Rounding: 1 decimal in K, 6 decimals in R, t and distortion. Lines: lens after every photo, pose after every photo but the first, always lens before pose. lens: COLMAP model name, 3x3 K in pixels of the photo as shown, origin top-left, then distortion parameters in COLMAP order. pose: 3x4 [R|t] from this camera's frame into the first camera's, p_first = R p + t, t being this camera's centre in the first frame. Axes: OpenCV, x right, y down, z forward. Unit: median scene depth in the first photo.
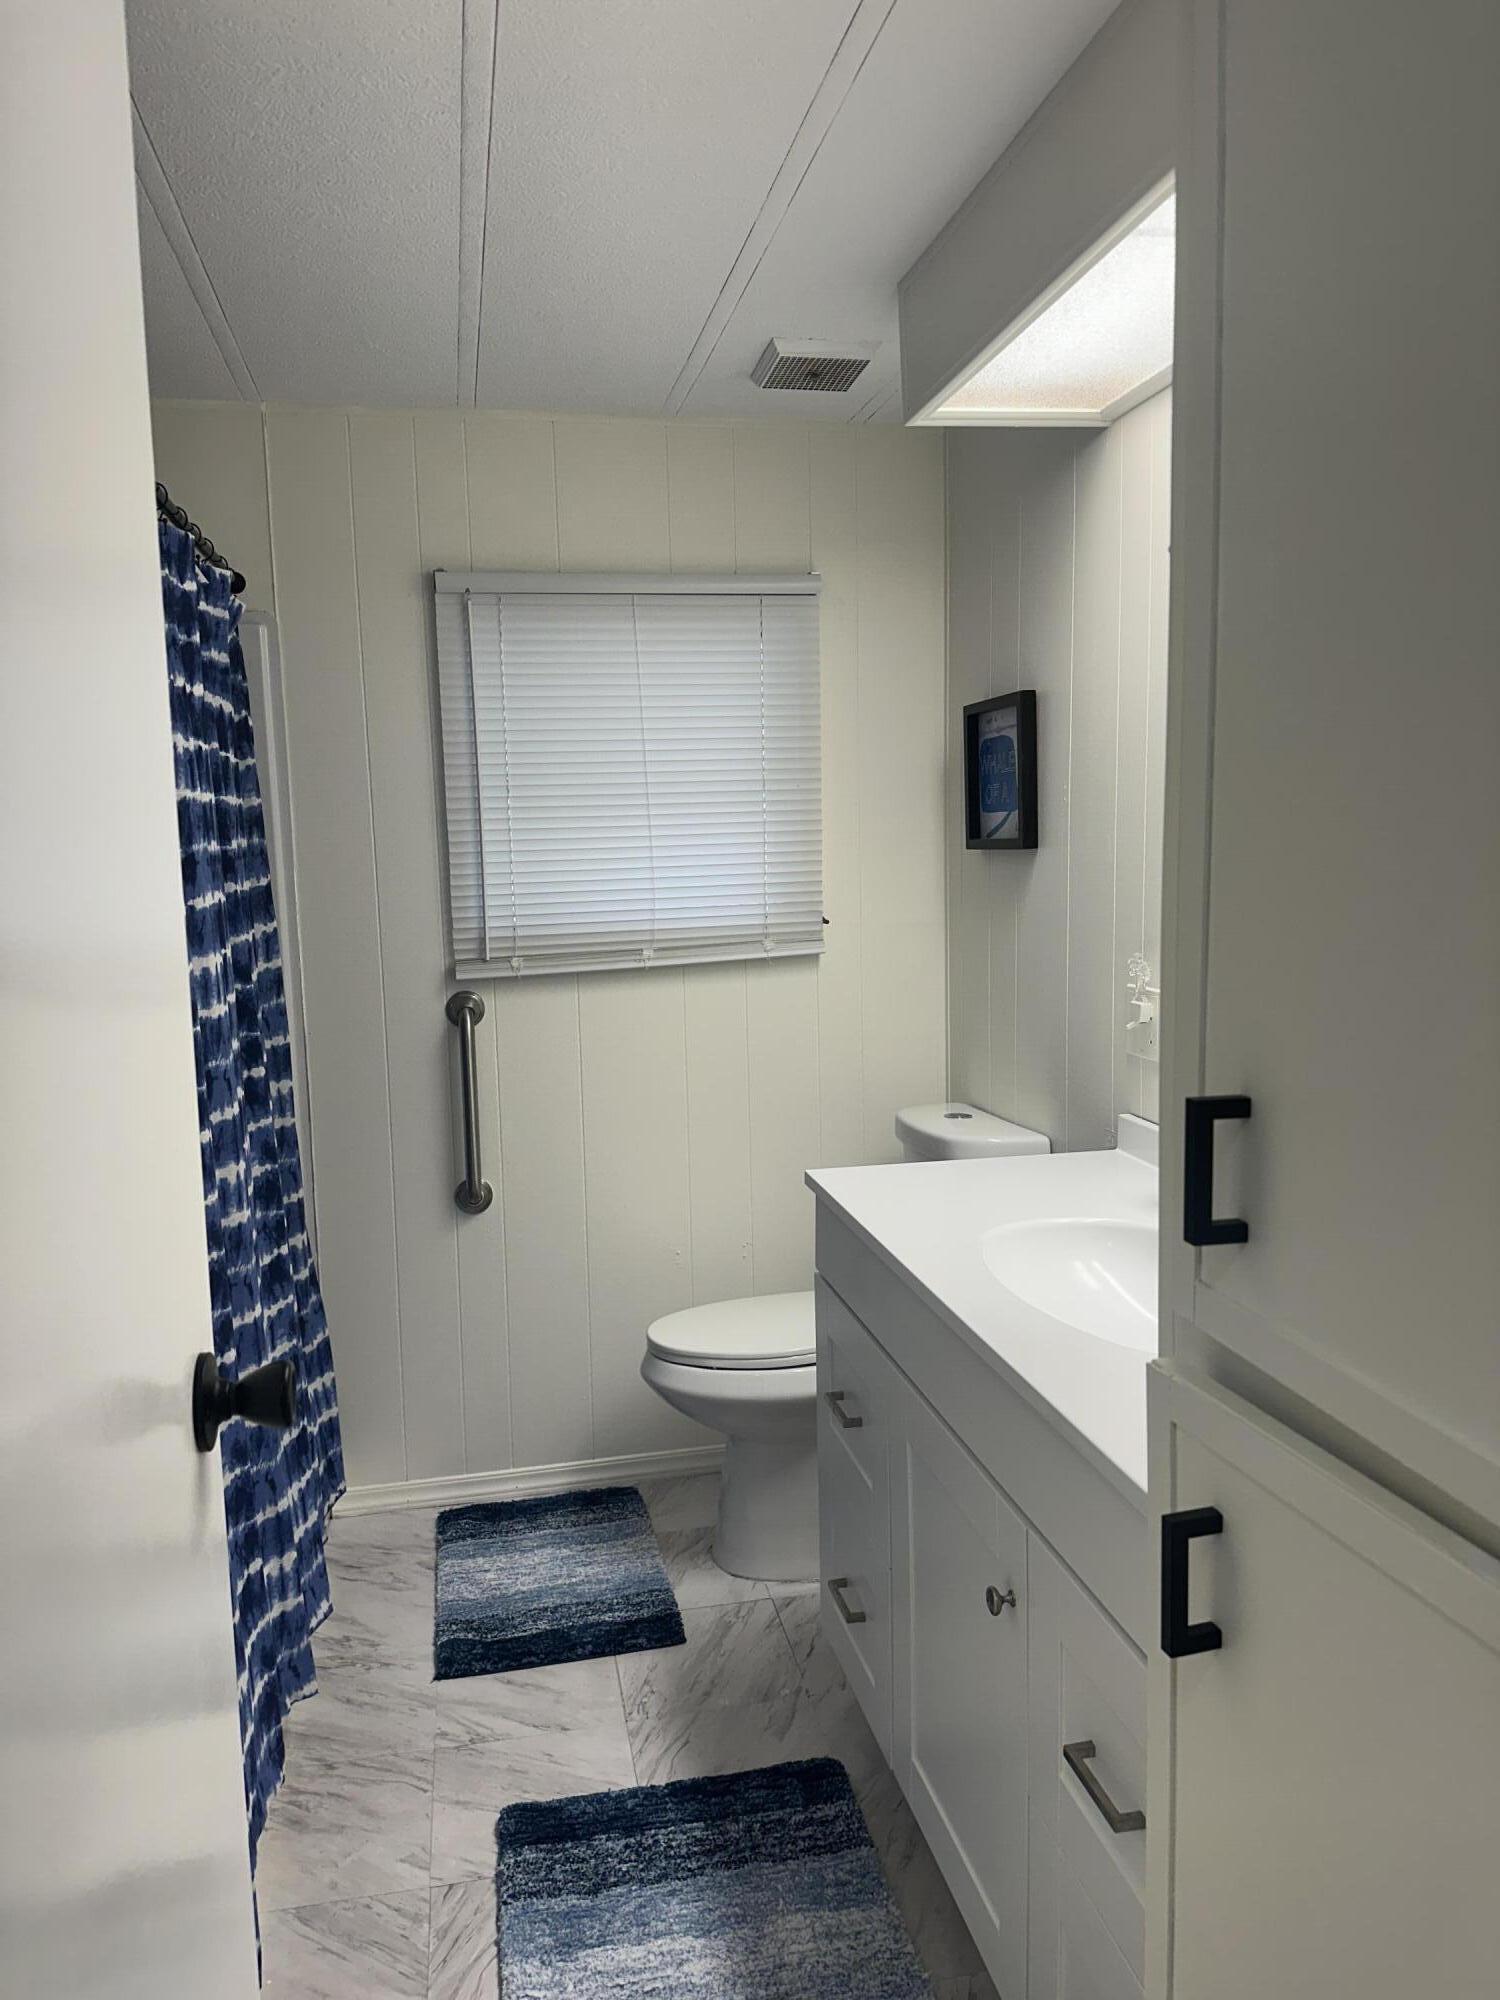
lens RADIAL K [[1390.1, 0, 749.7], [0, 1390.1, 1000.1], [0, 0, 1]] dist [0.021019, -0.039242]
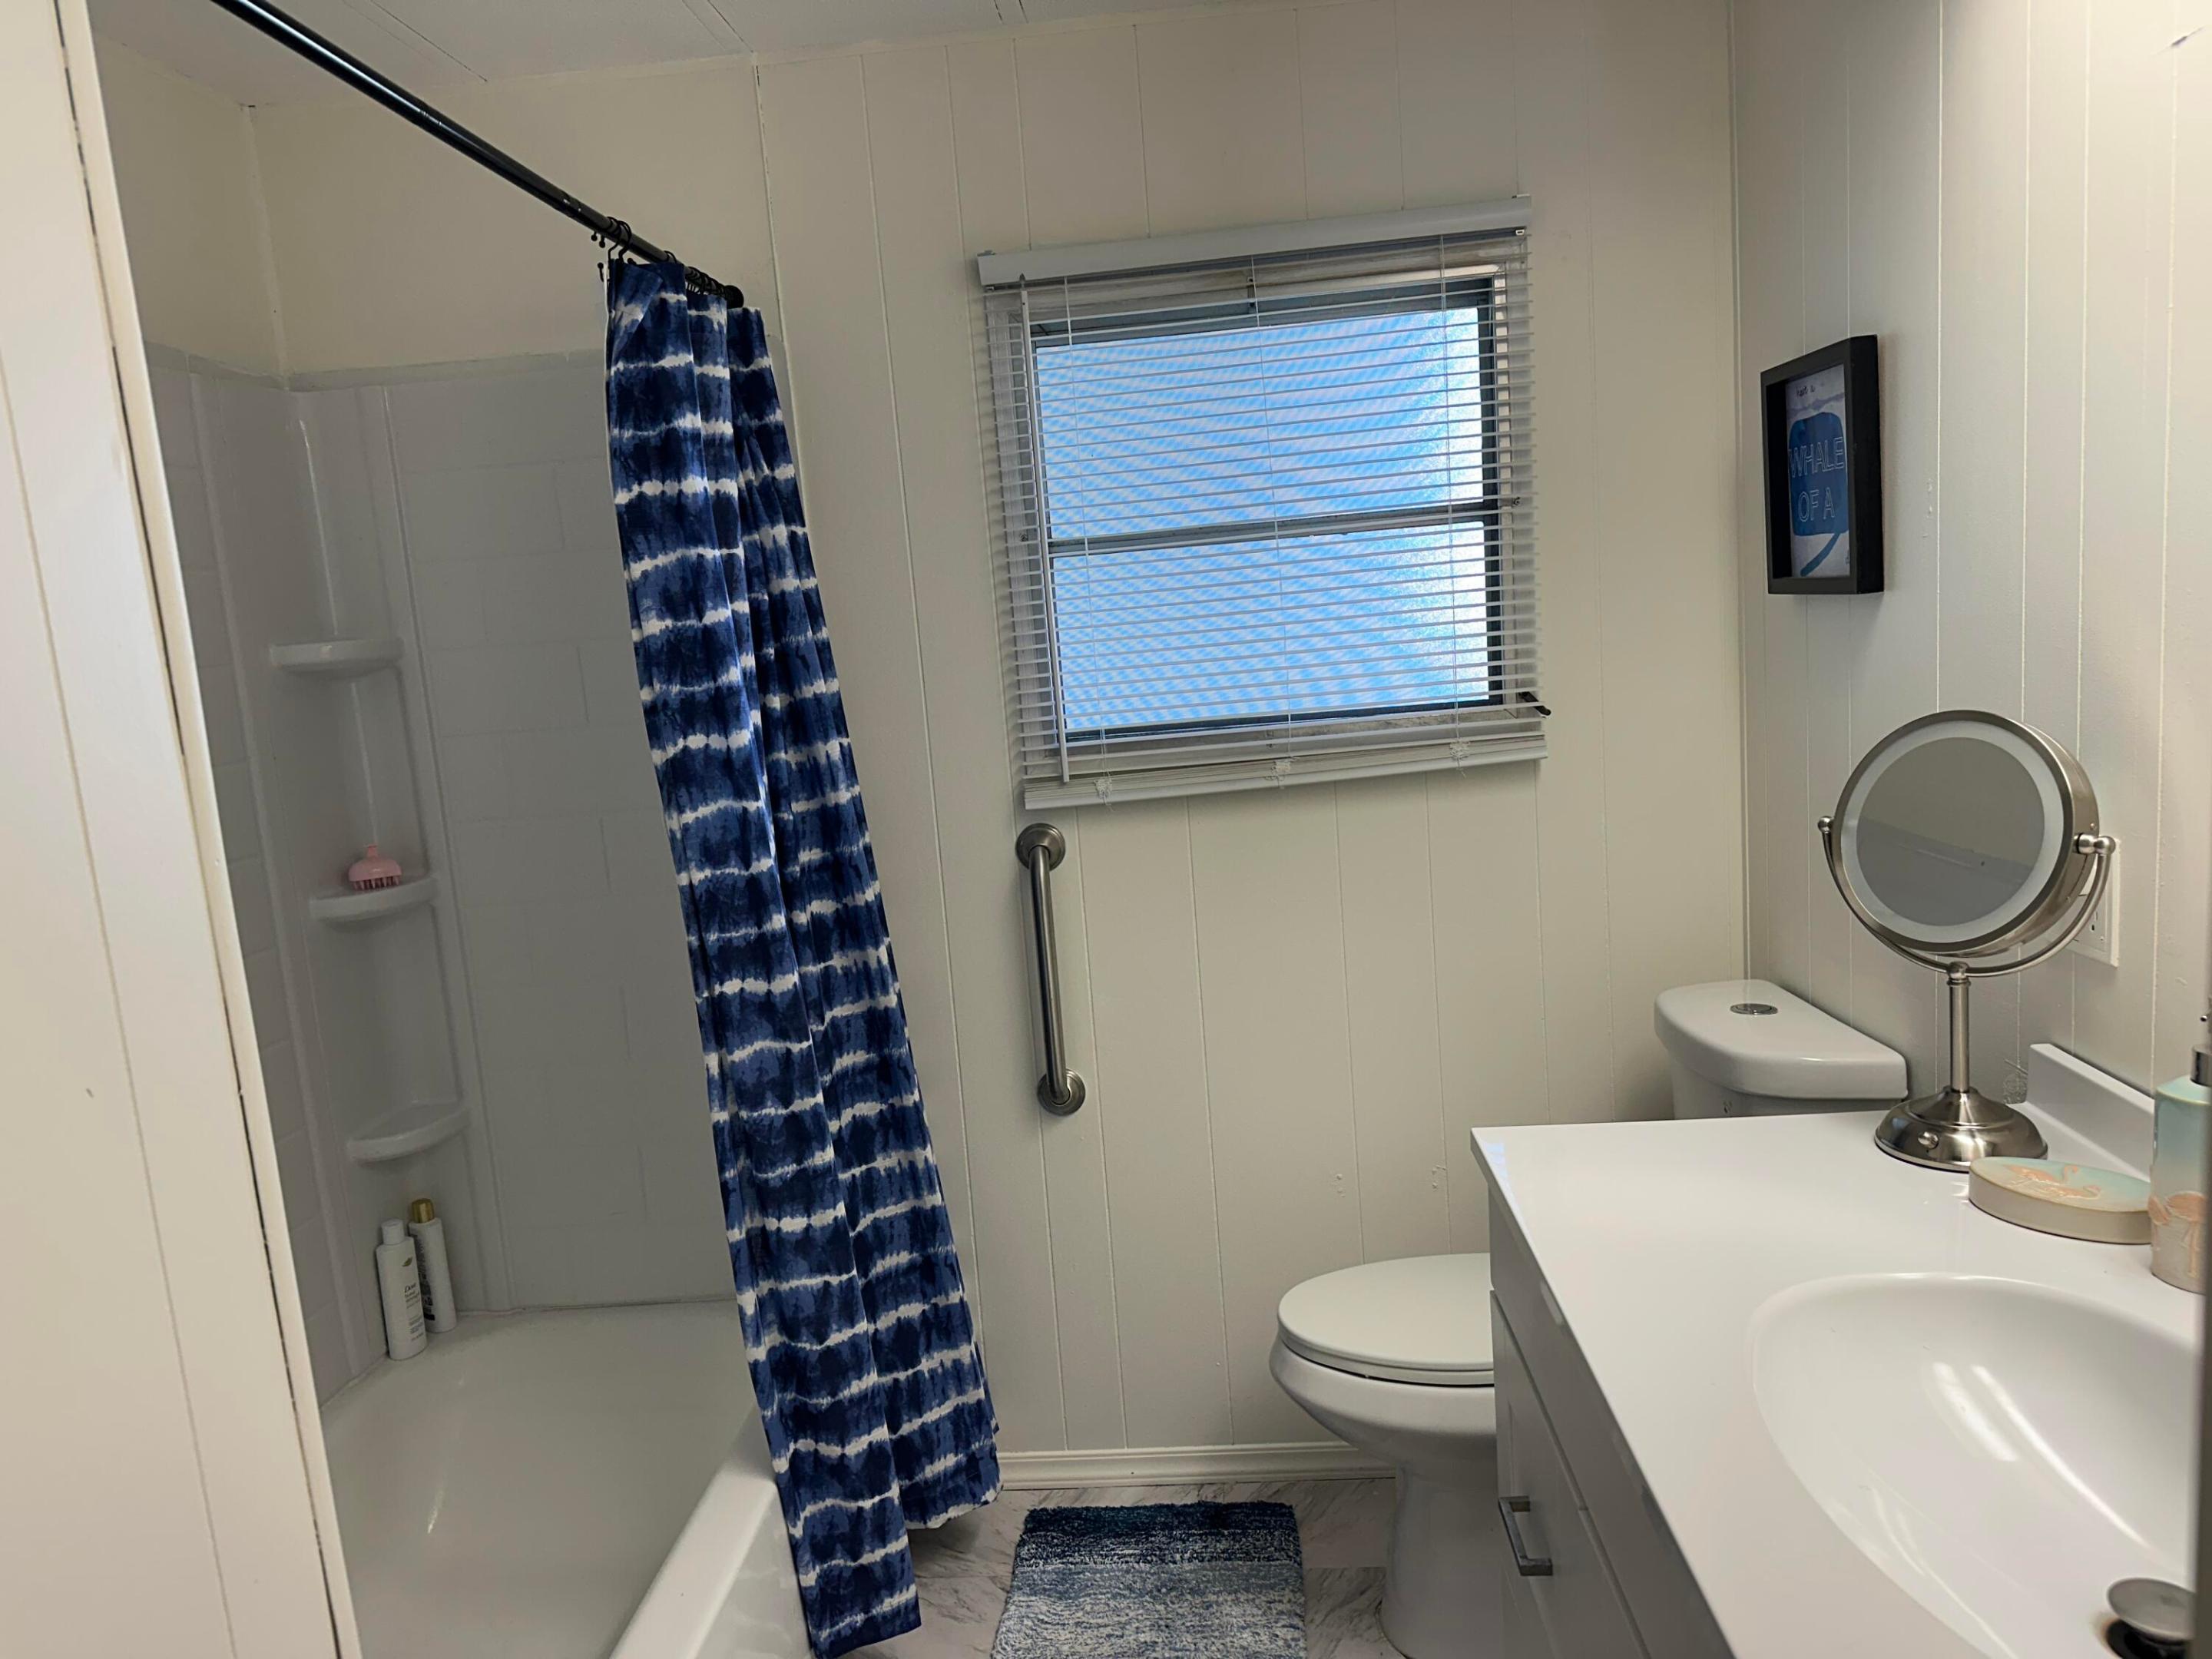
lens RADIAL K [[1537.4, 0, 1098.9], [0, 1537.4, 833.5], [0, 0, 1]] dist [0.021019, -0.039242]
pose [[0.959281, -0.011444, -0.282221, 0.059556], [0.025552, 0.998598, 0.046360, -0.039255], [0.281295, -0.051684, 0.958229, 0.220959]]
